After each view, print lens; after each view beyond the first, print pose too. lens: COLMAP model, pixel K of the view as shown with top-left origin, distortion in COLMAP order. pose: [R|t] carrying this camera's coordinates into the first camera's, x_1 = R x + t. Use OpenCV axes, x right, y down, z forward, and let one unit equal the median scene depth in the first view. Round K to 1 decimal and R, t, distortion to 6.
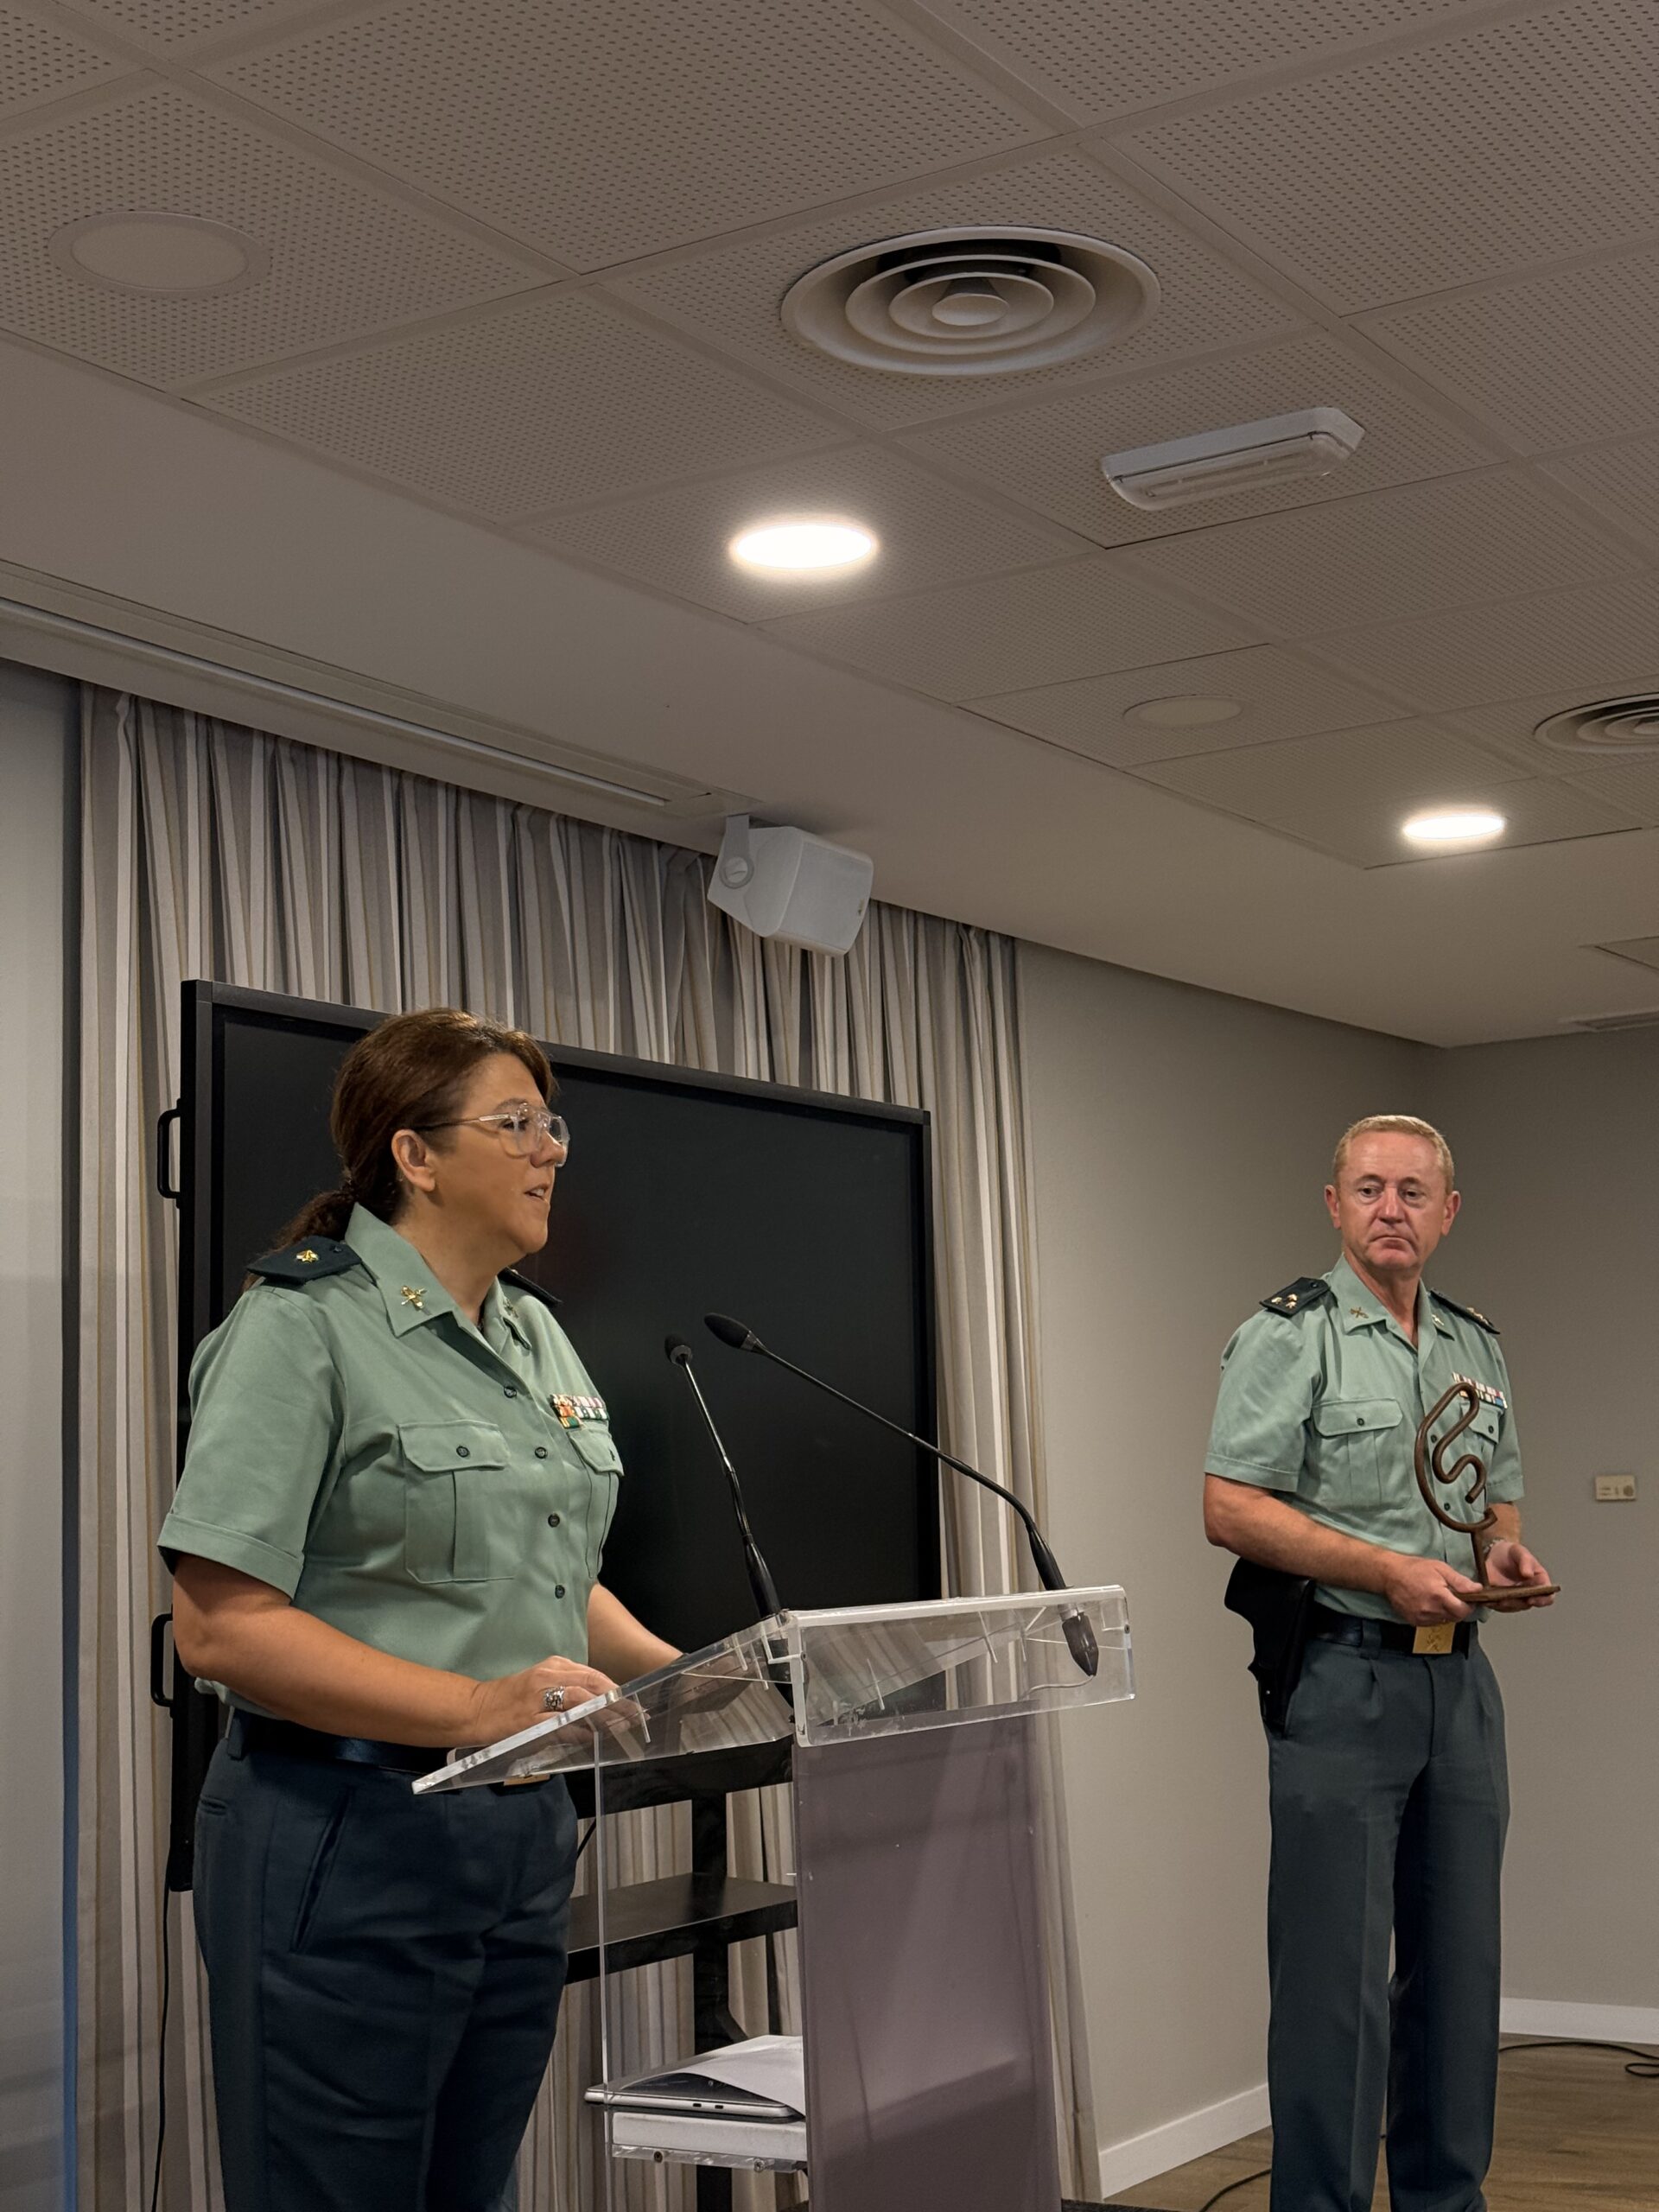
lens RADIAL K [[3115.4, 0, 825.9], [0, 3115.4, 1109.7], [0, 0, 1]] dist [0.152044, -0.157737]
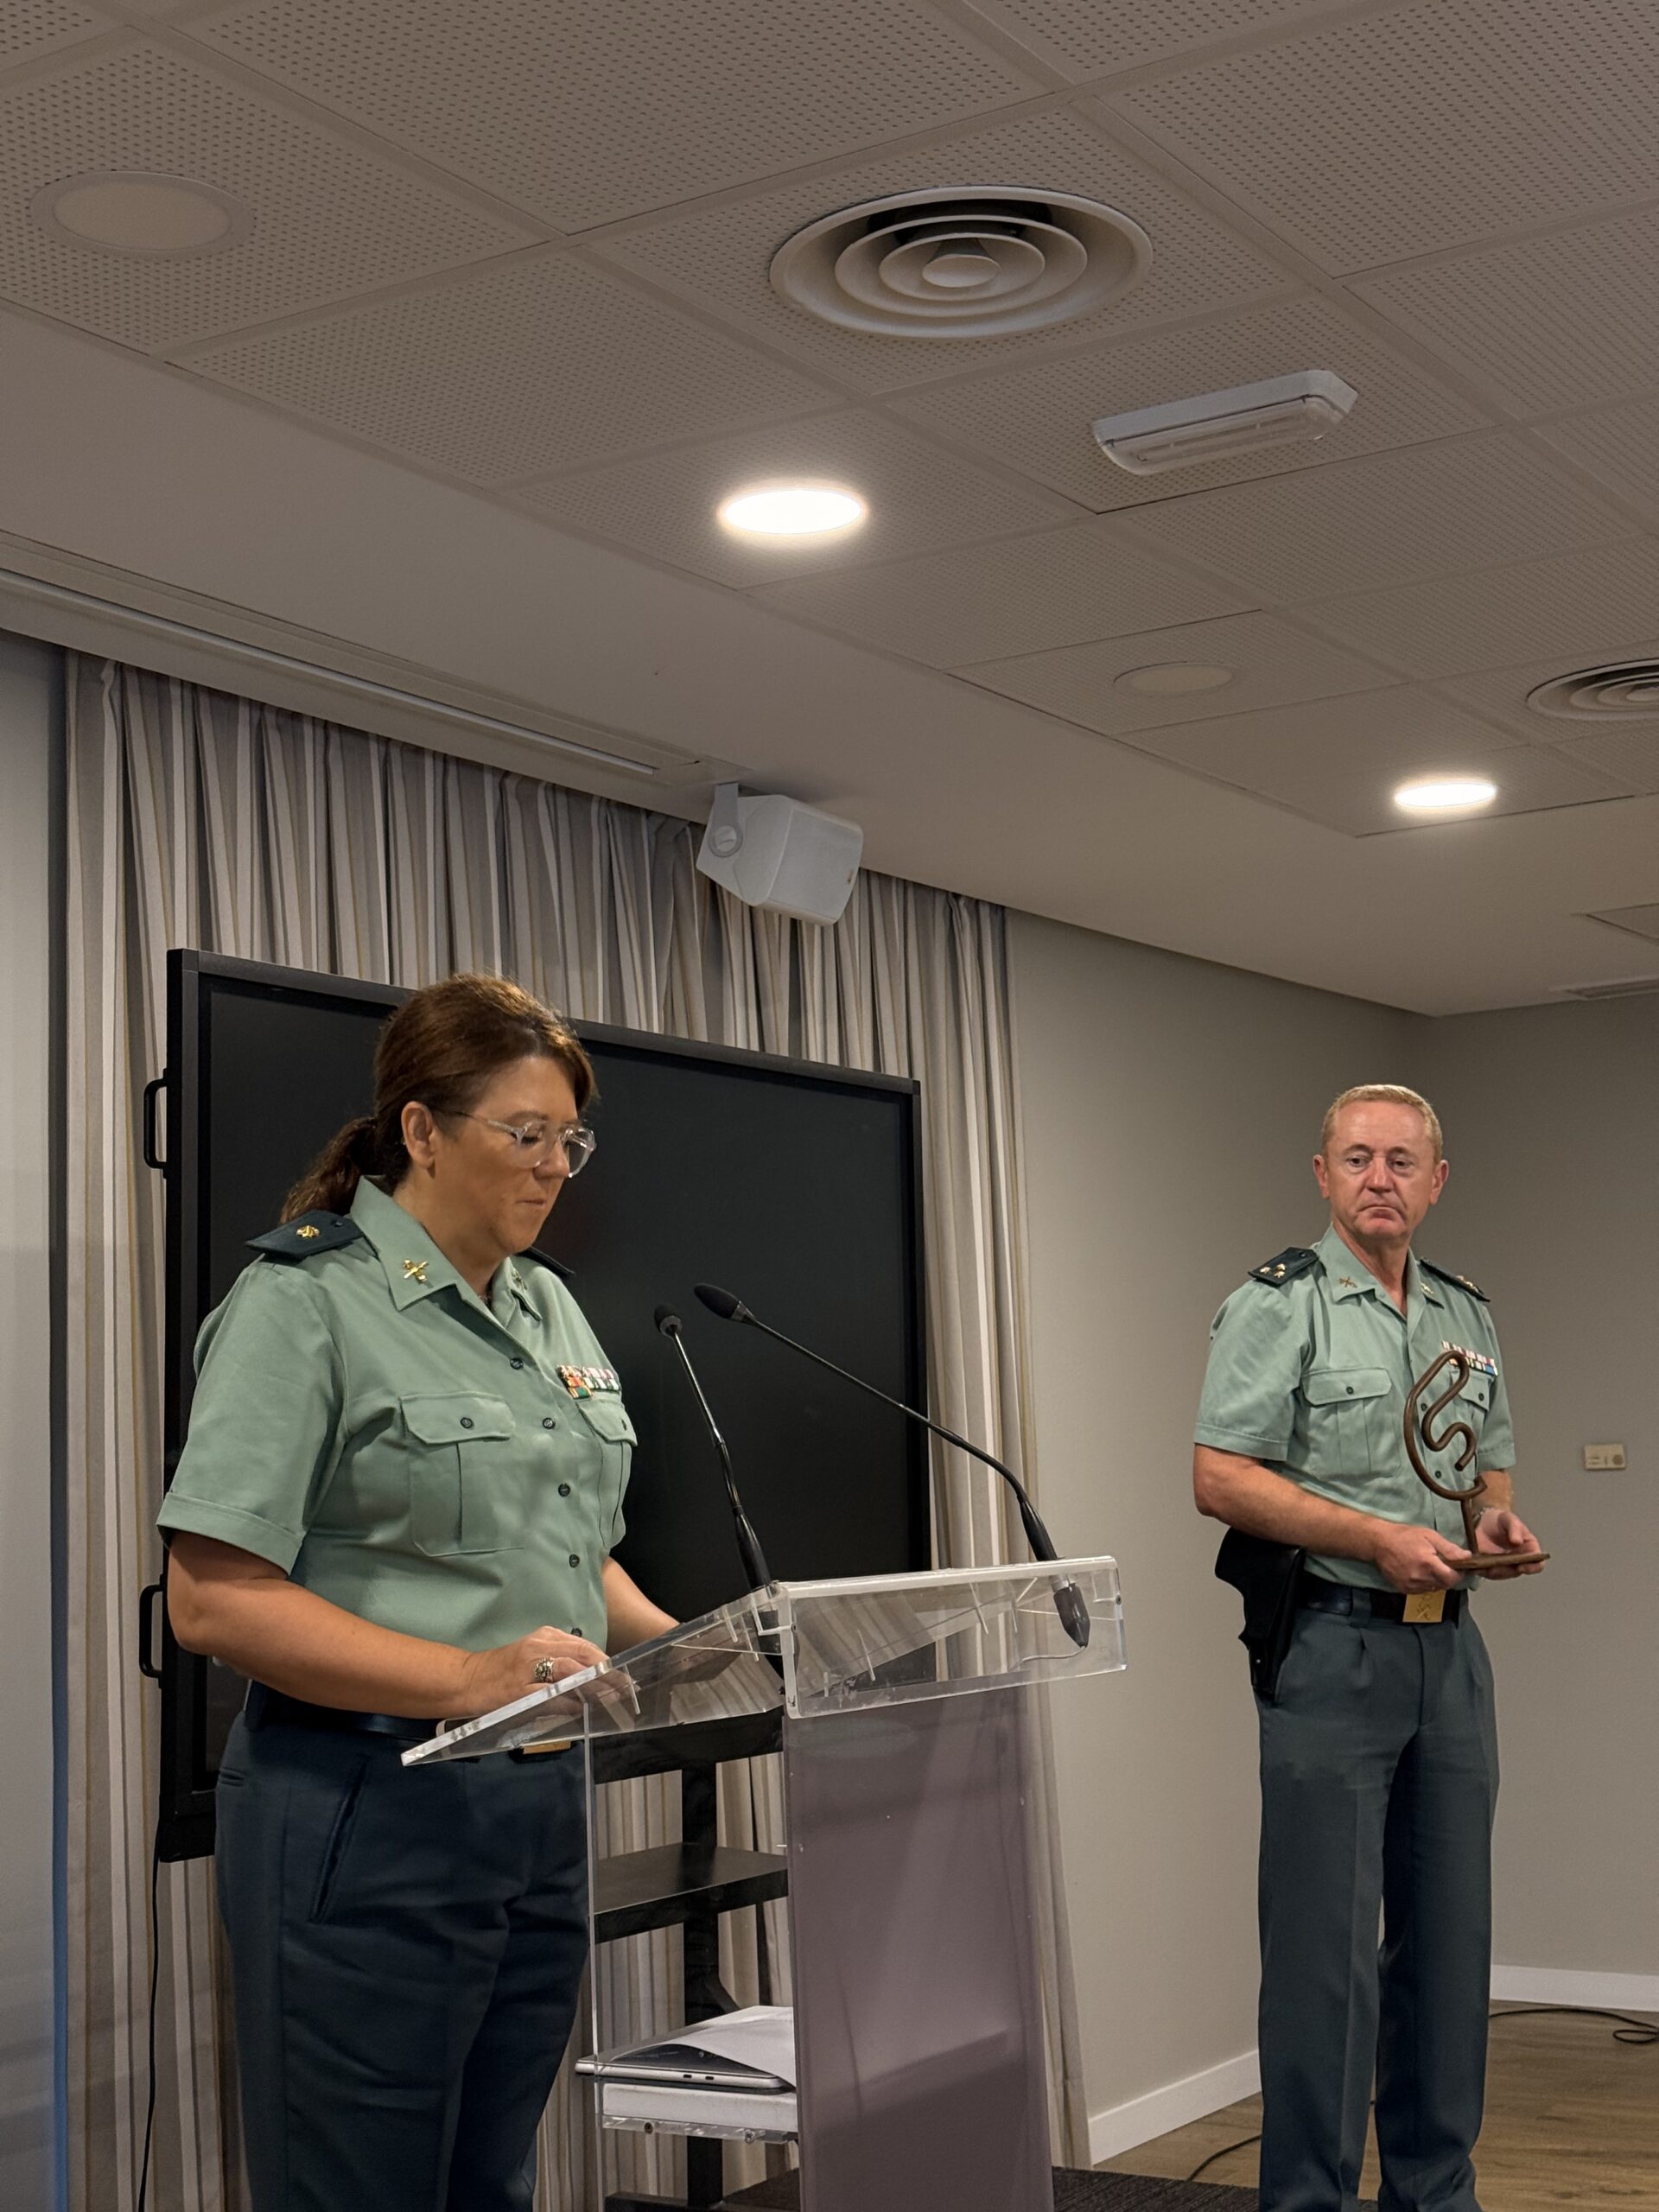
lens RADIAL K [[3114.4, 0, 817.9], [0, 3114.4, 1114.5], [0, 0, 1]] dist [0.142173, -0.099733]
pose [[0.999999, -0.000849, 0.000949, -0.000168], [0.000839, 0.999938, 0.011114, 0.000261], [-0.000959, -0.011113, 0.999938, 0.004158]]
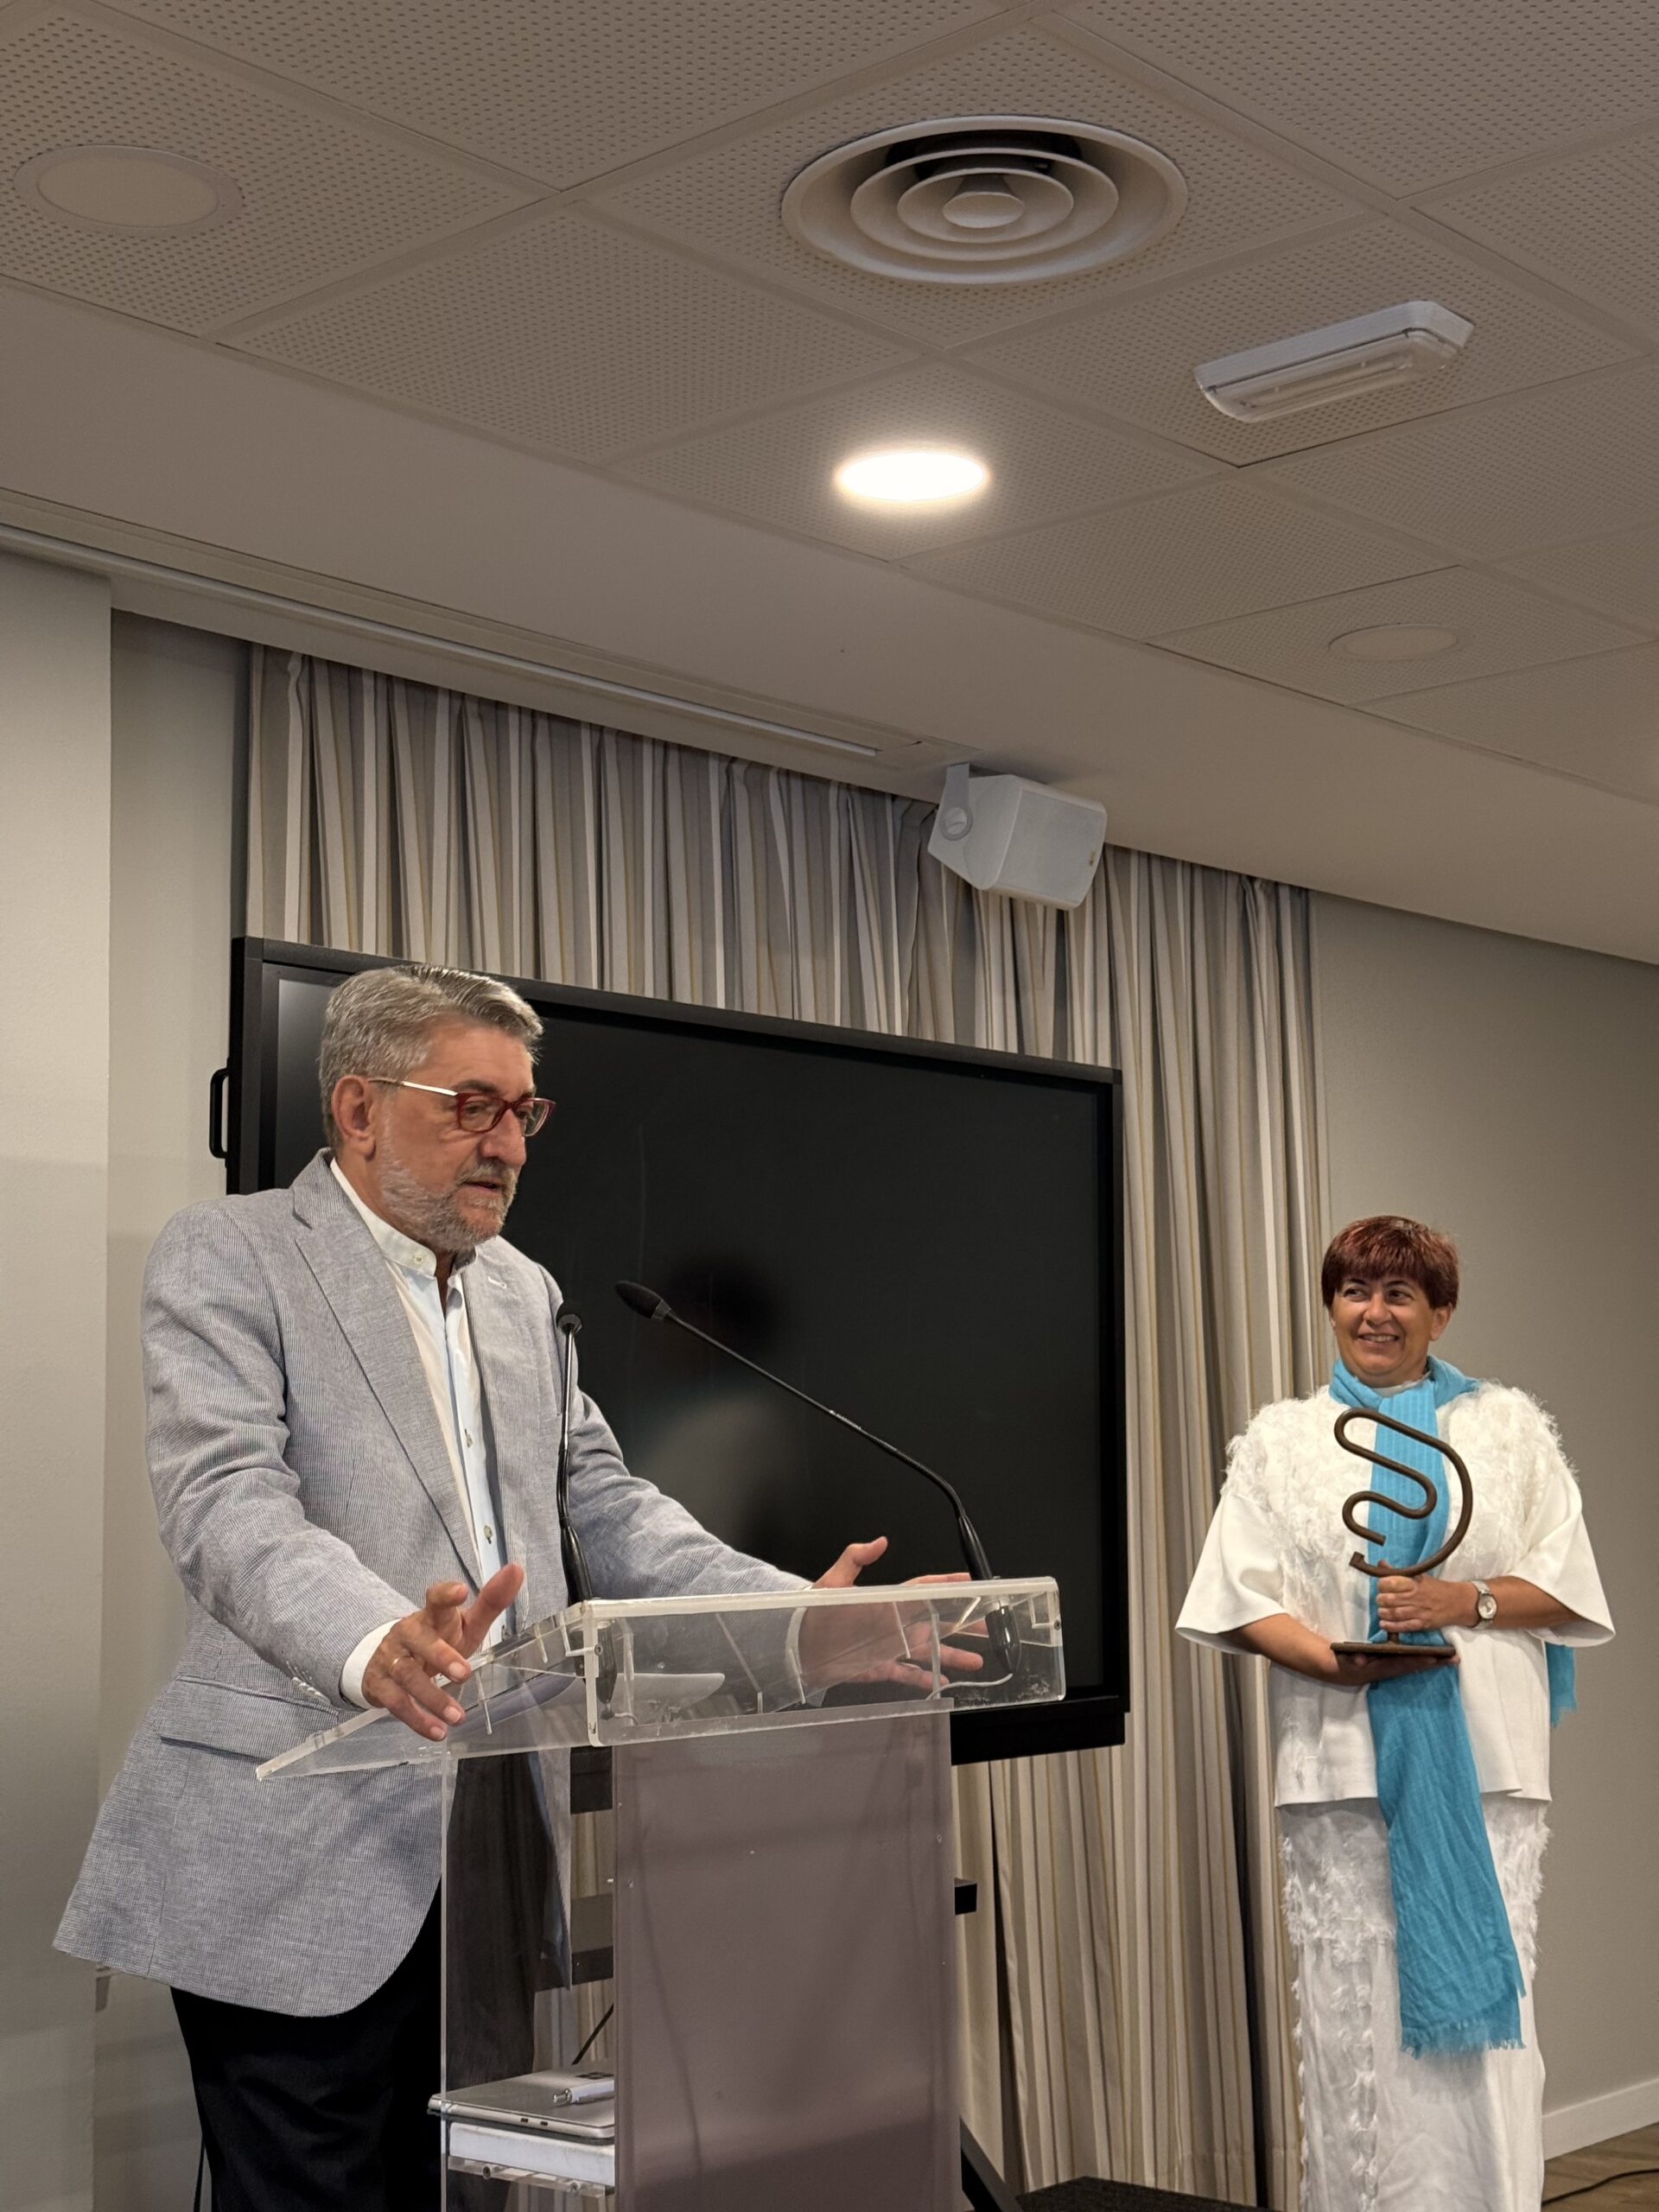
lens RADIAL K [[3104.4, 0, 807.8], [0, 3104.4, 1103.7], [0, 0, 1]] dist [0.138412, -0.126203]
pose [[0.985900, -0.000865, -0.167331, 0.105216], [0.002513, 0.999950, 0.009638, 0.001593], [0.167314, -0.009922, 0.985854, 0.048062]]
